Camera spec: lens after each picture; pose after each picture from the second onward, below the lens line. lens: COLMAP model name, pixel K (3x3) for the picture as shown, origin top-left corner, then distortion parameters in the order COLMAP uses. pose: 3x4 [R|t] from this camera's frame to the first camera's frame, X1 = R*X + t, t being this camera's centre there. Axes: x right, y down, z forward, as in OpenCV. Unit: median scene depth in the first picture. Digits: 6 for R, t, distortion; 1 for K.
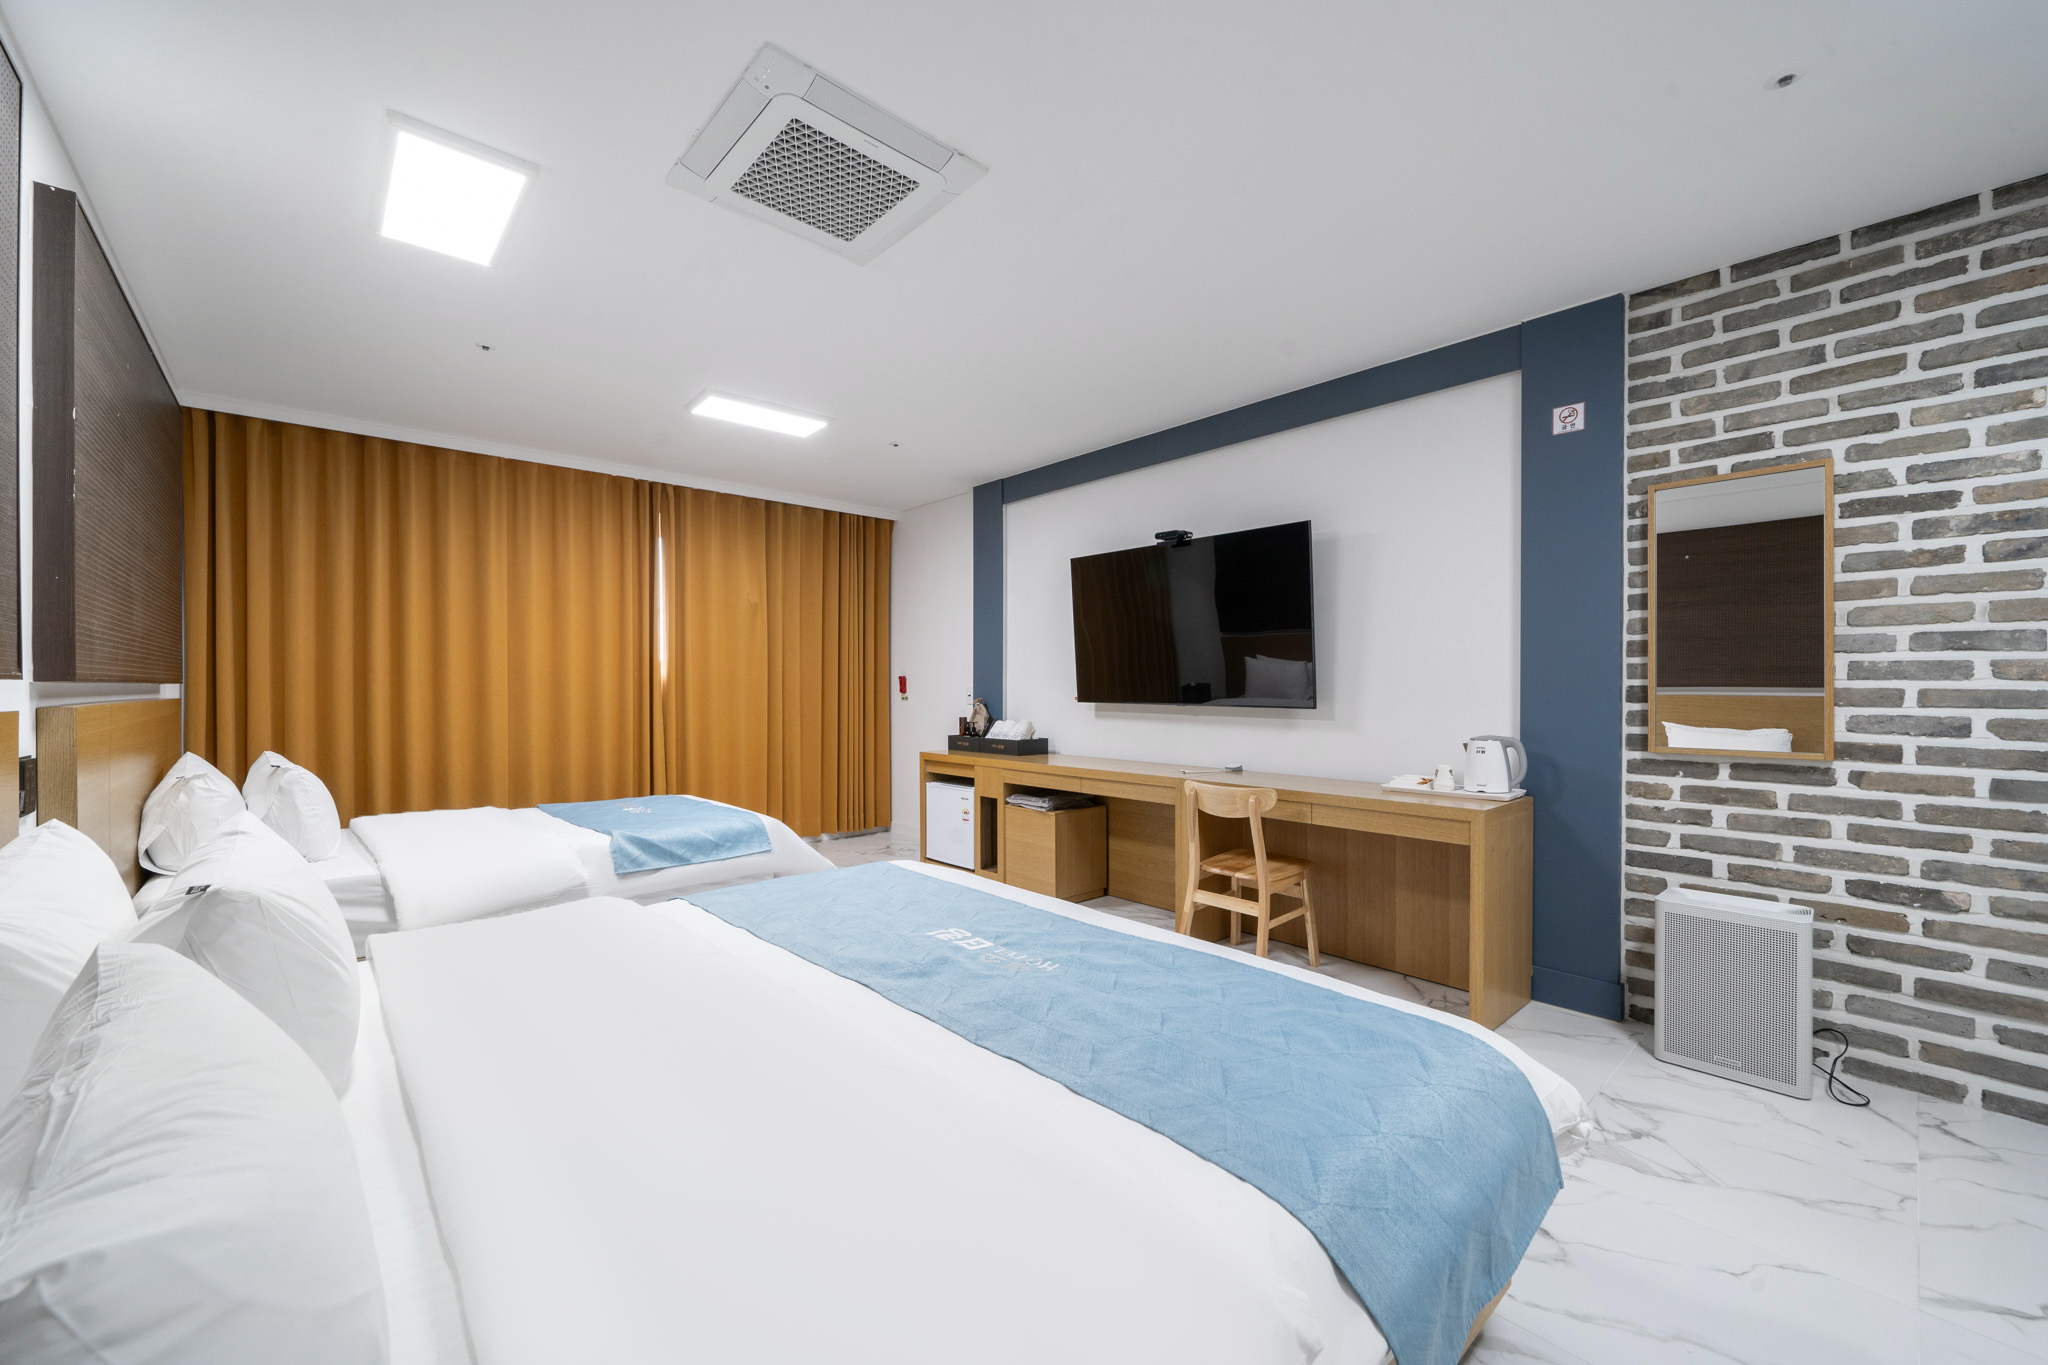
lens RADIAL K [[808.4, 0, 1007.8], [0, 808.4, 689.8], [0, 0, 1]] dist [0.002758, -0.000017]
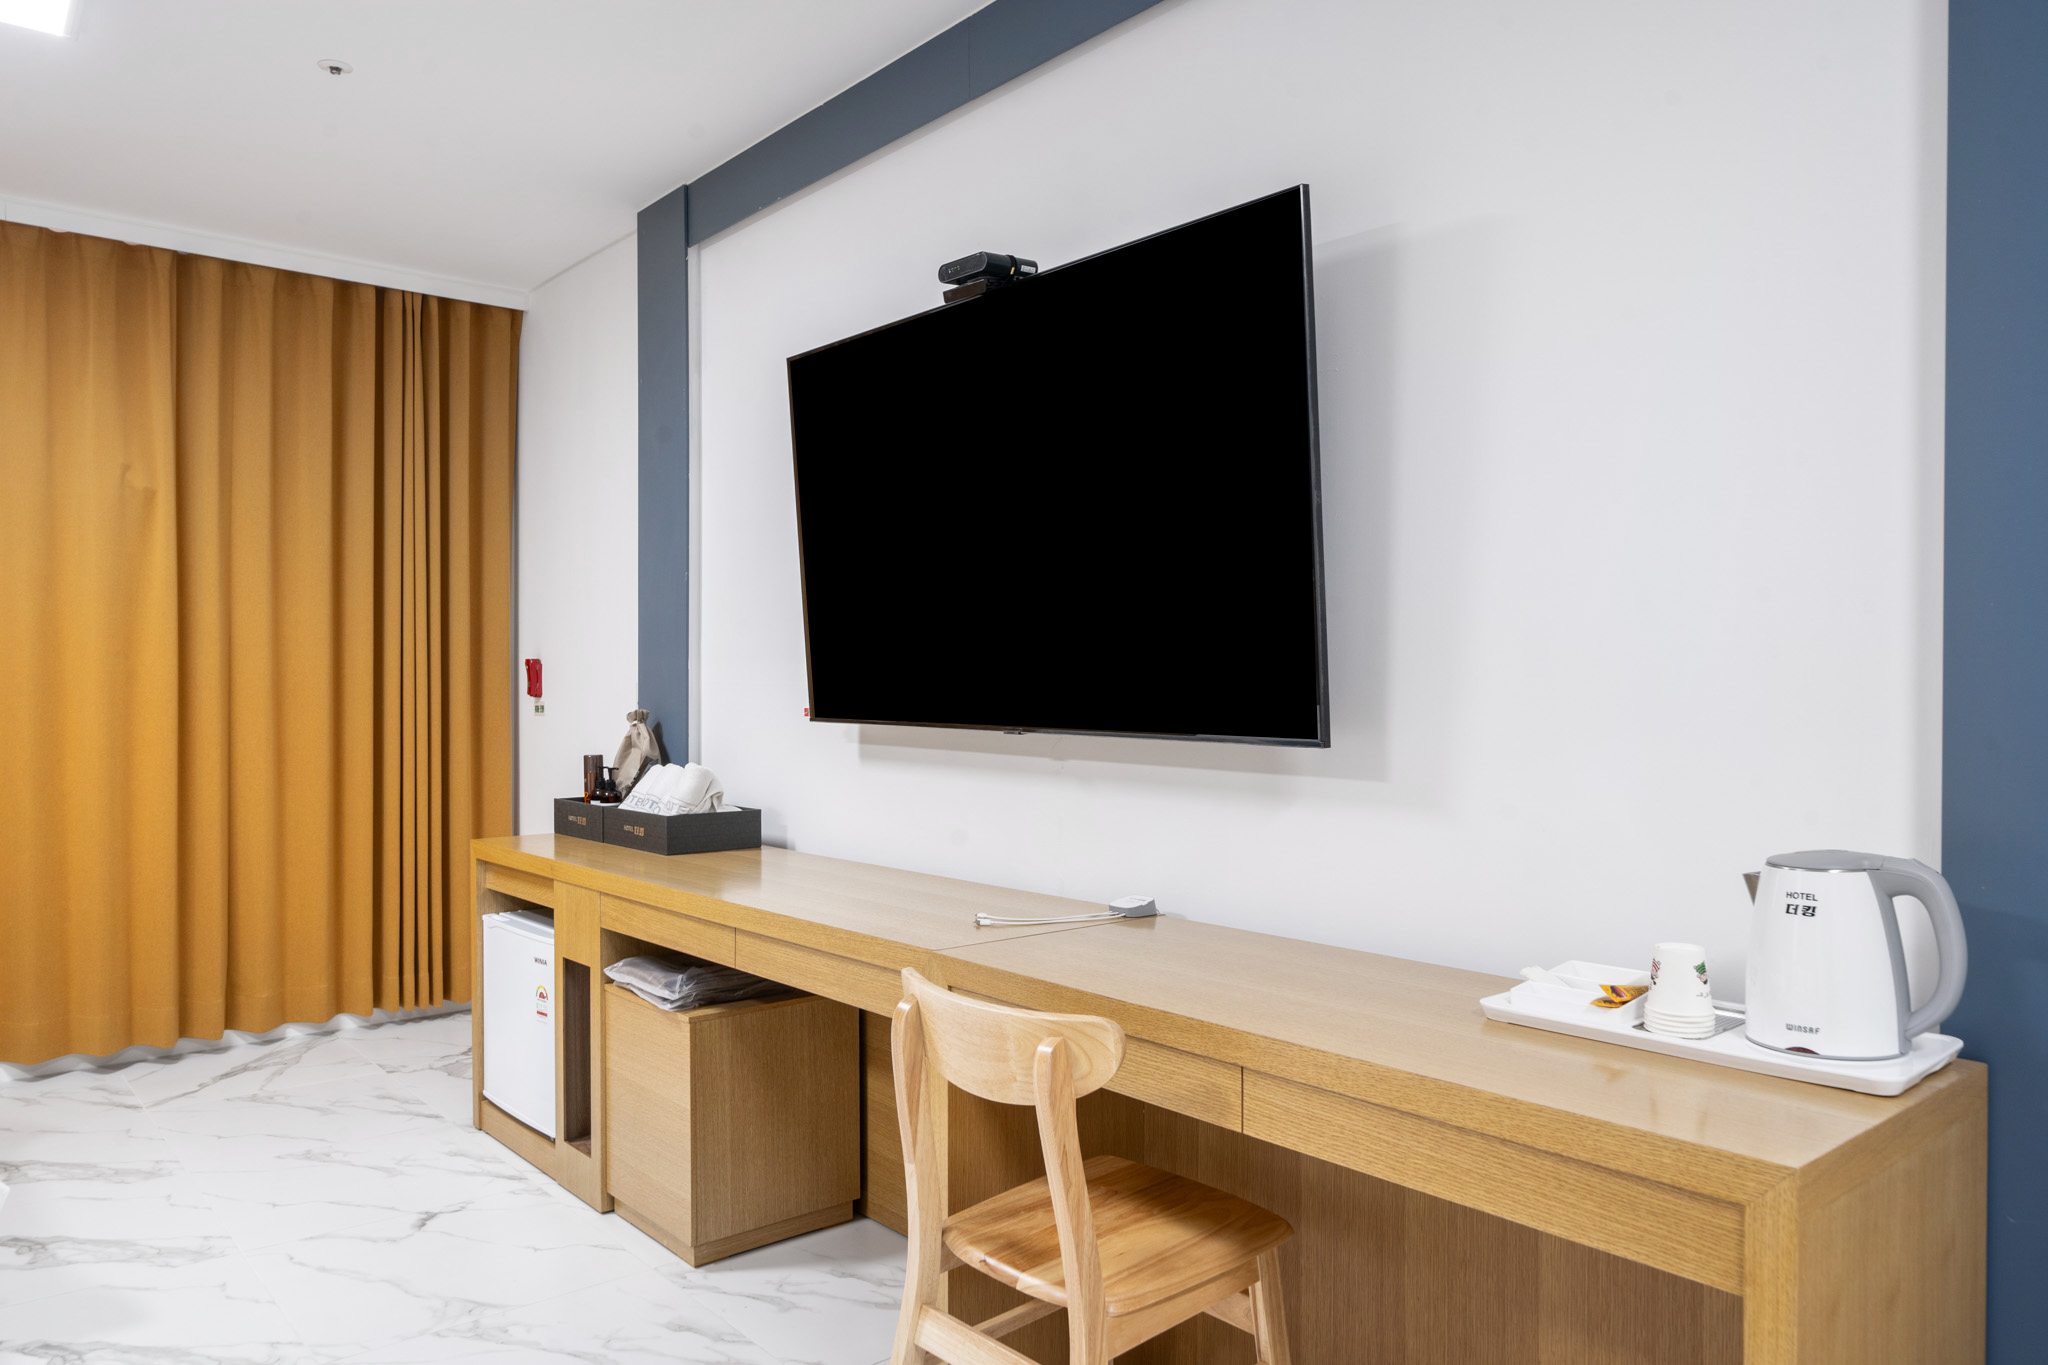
lens RADIAL K [[1388.5, 0, 1013.6], [0, 1388.5, 692.6], [0, 0, 1]] dist [0.006477, -0.012024]
pose [[0.999619, 0.003144, -0.027429, 0.224447], [-0.003139, 0.999995, 0.000234, 0.000803], [0.027429, -0.000148, 0.999624, 0.352744]]
